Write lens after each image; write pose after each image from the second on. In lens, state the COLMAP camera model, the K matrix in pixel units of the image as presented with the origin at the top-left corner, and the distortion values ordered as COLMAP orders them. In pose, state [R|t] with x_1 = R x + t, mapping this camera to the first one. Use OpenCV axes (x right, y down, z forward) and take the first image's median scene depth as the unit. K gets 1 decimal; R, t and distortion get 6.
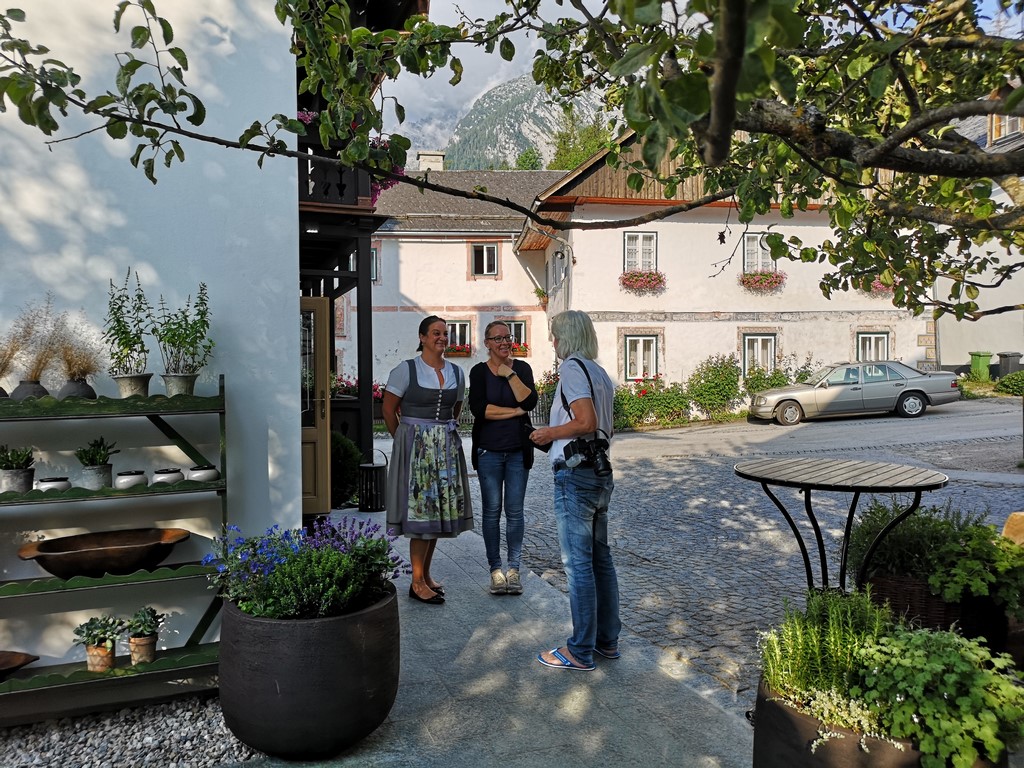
lens RADIAL K [[804.2, 0, 510.8], [0, 804.2, 386.9], [0, 0, 1]] dist [0.007114, 0.011088]
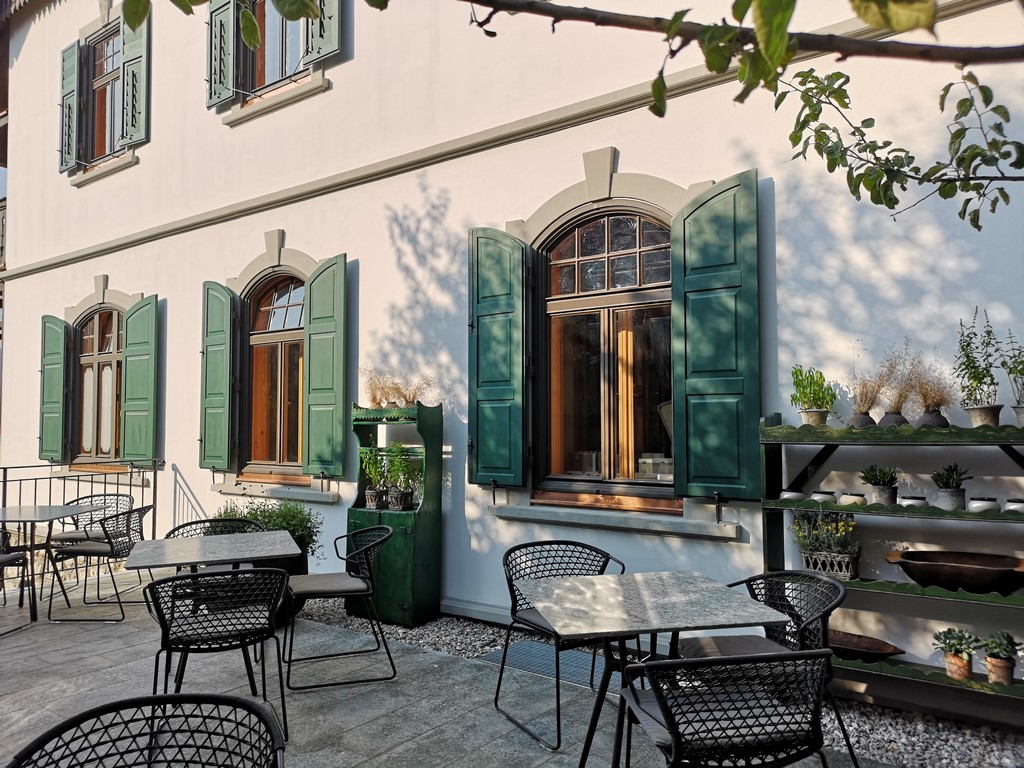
lens RADIAL K [[804.2, 0, 509.3], [0, 804.2, 384.1], [0, 0, 1]] dist [0.007114, 0.011088]
pose [[0.517009, -0.038182, -0.855128, 0.126450], [-0.018454, 0.998275, -0.055731, 0.027235], [0.855781, 0.044594, 0.515412, -0.096525]]
